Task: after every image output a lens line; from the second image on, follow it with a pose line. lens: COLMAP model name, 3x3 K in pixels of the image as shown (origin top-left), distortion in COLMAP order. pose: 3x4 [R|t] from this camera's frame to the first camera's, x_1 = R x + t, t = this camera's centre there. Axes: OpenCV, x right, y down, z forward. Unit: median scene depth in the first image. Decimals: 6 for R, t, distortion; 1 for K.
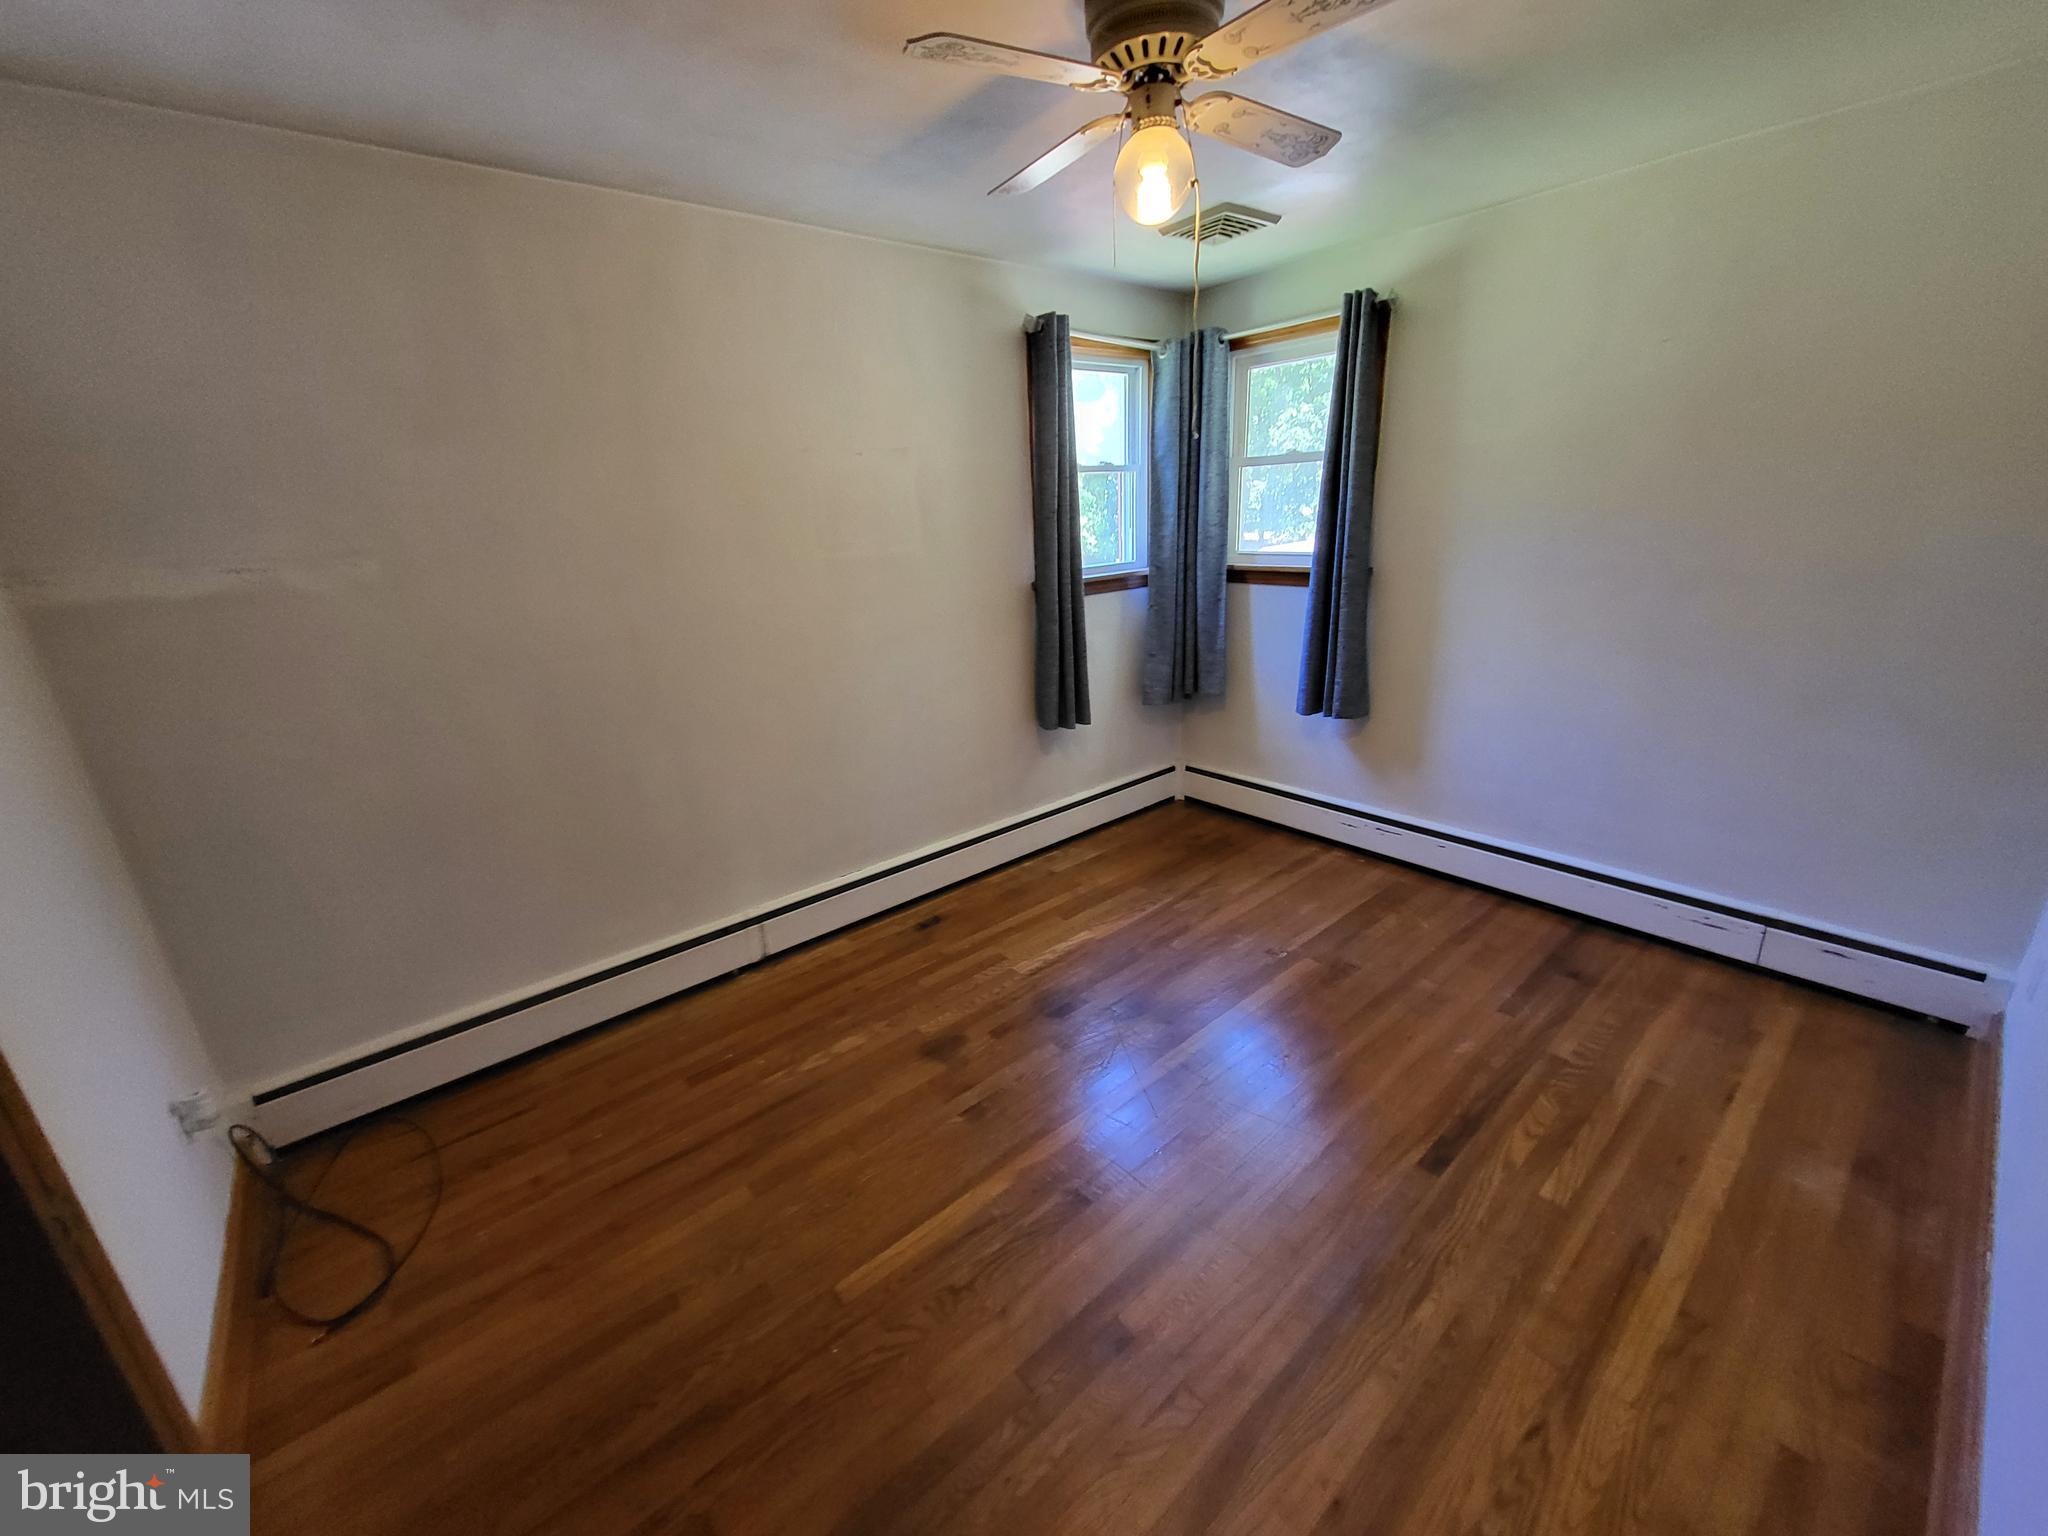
lens RADIAL K [[802.8, 0, 1021.3], [0, 802.8, 775.1], [0, 0, 1]] dist [0.006098, -0.000235]
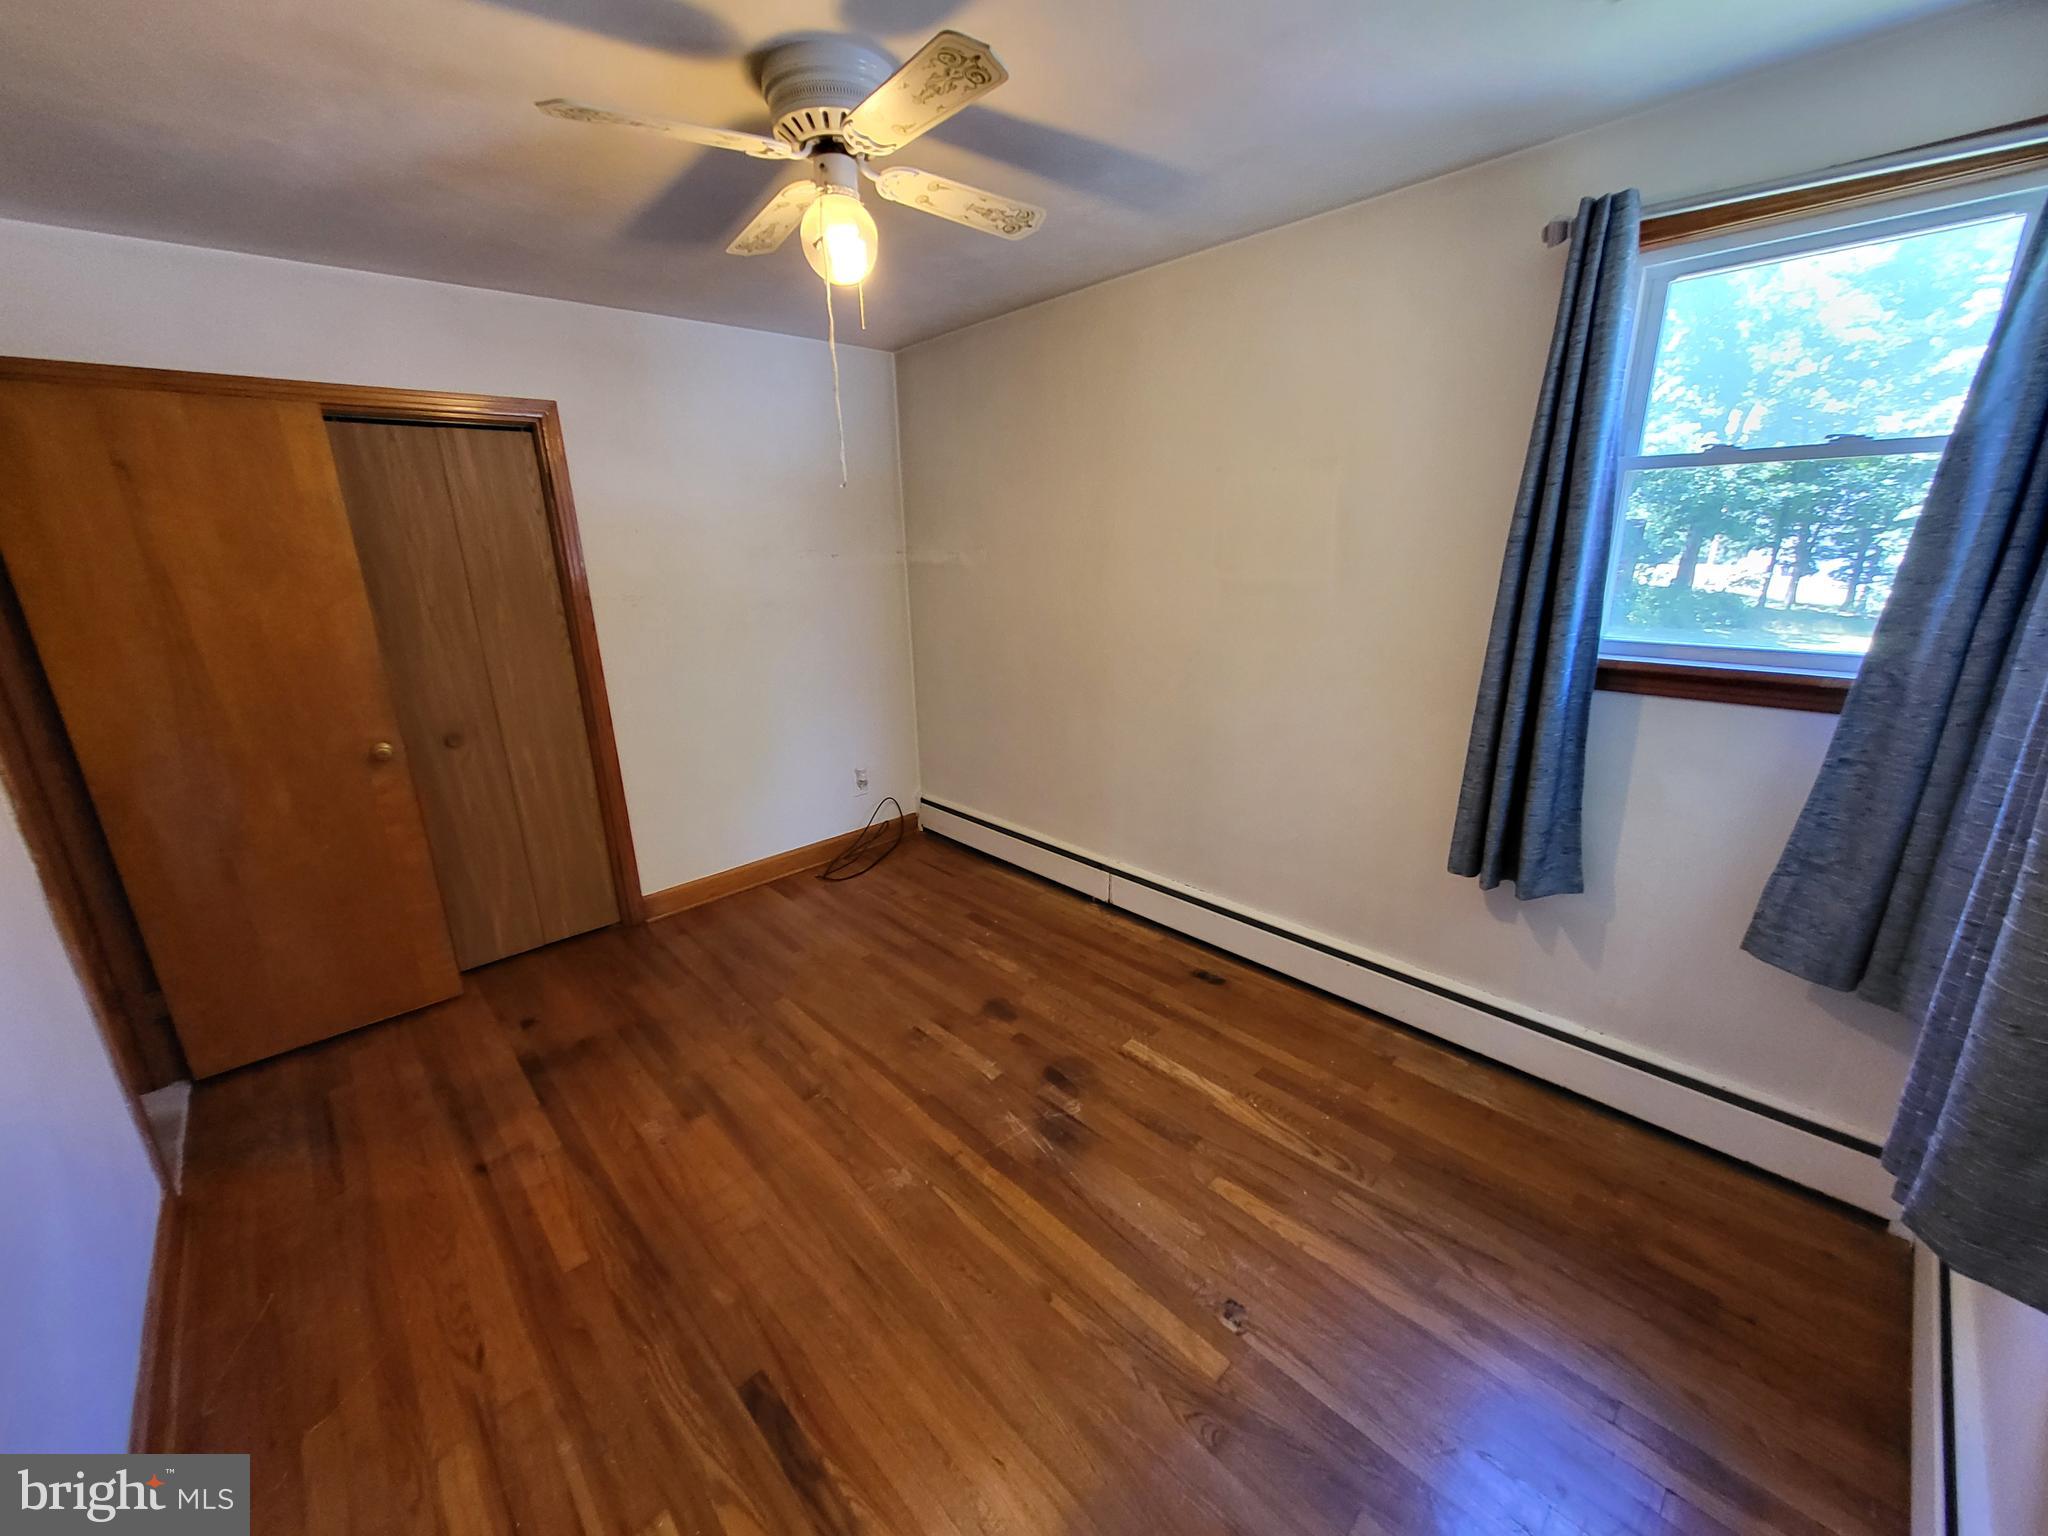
lens RADIAL K [[802.8, 0, 1015.7], [0, 802.8, 766.7], [0, 0, 1]] dist [0.006098, -0.000235]
pose [[0.045399, 0.323730, -0.945060, 0.751118], [-0.297479, 0.907497, 0.296572, -0.273366], [0.953649, 0.267671, 0.137502, 0.675866]]
